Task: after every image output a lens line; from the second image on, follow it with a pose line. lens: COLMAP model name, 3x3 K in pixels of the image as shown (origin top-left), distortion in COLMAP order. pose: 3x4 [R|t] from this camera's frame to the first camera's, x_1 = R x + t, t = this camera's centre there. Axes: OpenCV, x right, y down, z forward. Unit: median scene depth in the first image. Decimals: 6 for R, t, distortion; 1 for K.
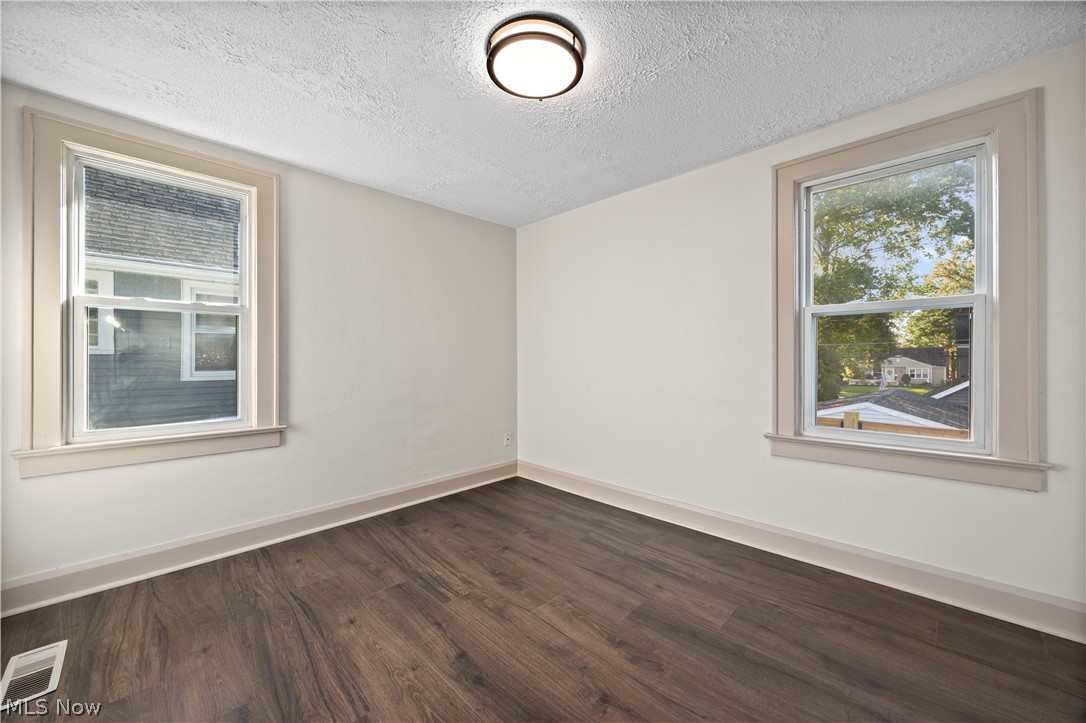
lens RADIAL K [[421.4, 0, 527.5], [0, 421.4, 358.8], [0, 0, 1]] dist [0.002319, 0.000074]
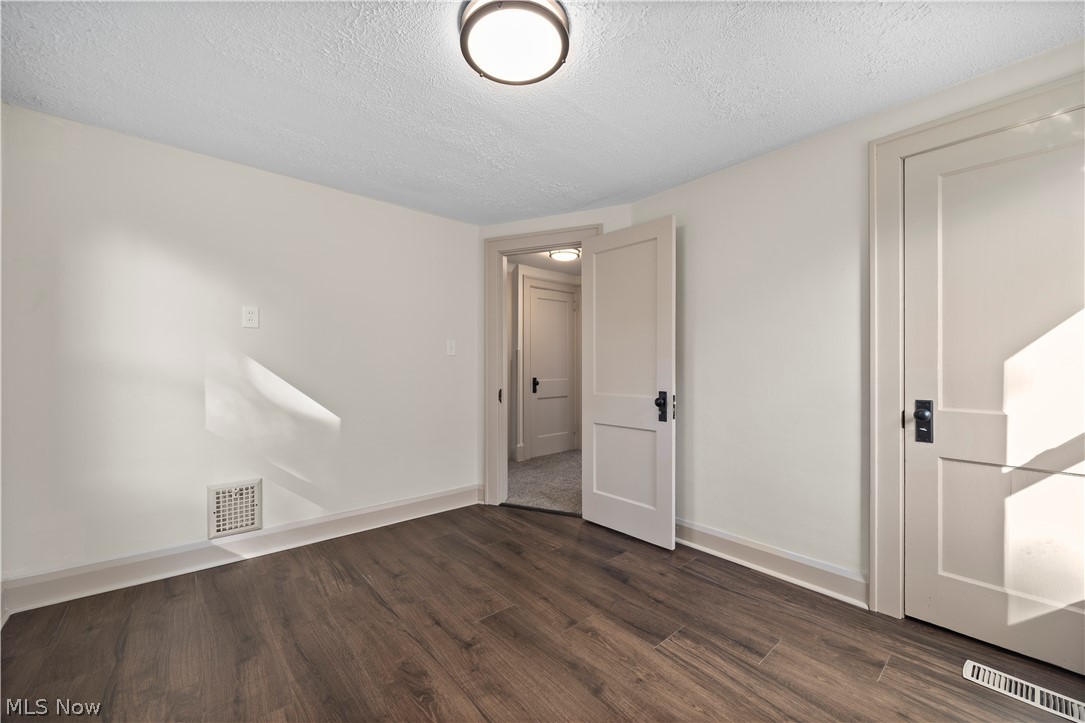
lens RADIAL K [[418.7, 0, 555.8], [0, 418.7, 366.1], [0, 0, 1]] dist [0.001598, 0.000136]
pose [[-0.999885, 0.001462, 0.015063, -0.059607], [0.001492, 0.999997, 0.002010, -0.013173], [-0.015060, 0.002032, -0.999885, 1.424881]]
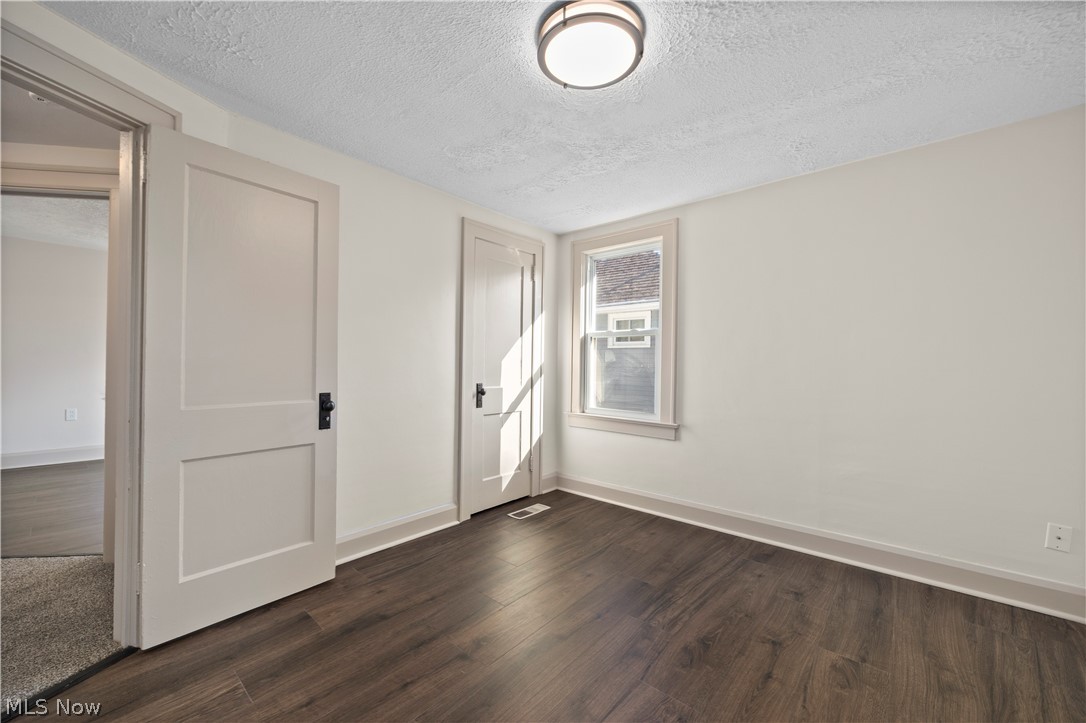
lens RADIAL K [[413.1, 0, 543.0], [0, 413.1, 361.5], [0, 0, 1]] dist [0.002418, 0.000145]
pose [[0.089362, -0.003054, -0.995995, 0.685778], [-0.011555, 0.999925, -0.004102, -0.013526], [0.995932, 0.011875, 0.089320, 0.625235]]
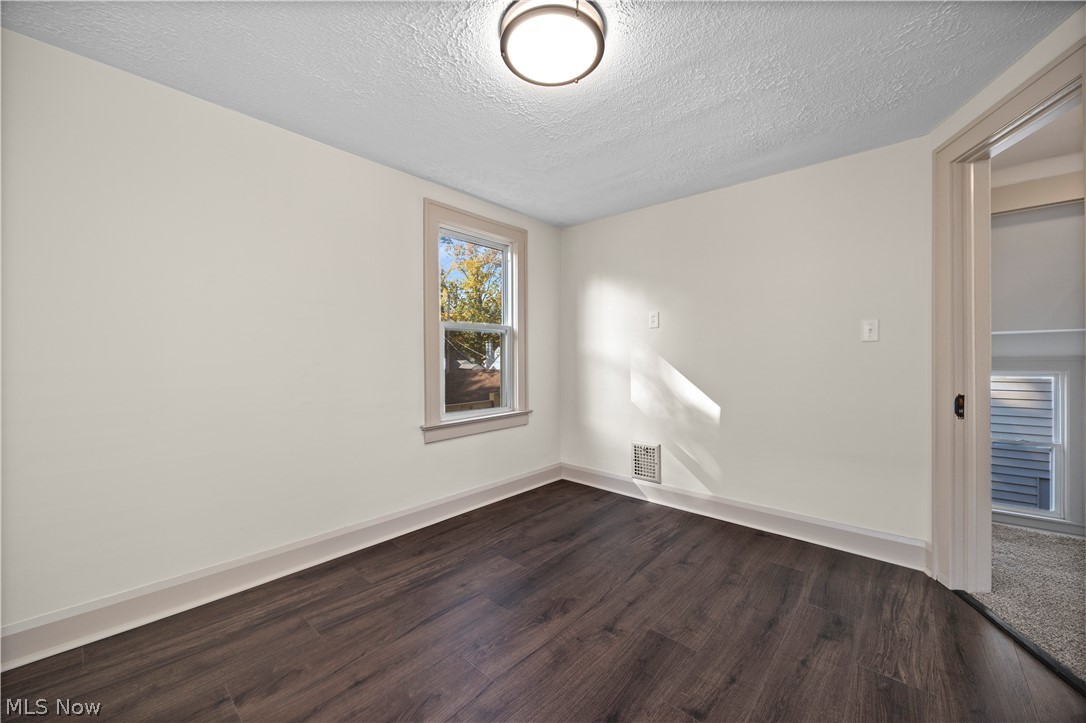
lens RADIAL K [[429.9, 0, 547.6], [0, 429.9, 358.8], [0, 0, 1]] dist [0.001800, -0.000243]
pose [[-0.097022, 0.000435, 0.995282, -0.697286], [0.004487, 0.999990, 0.000000, -0.007535], [-0.995272, 0.004466, -0.097023, 0.835759]]
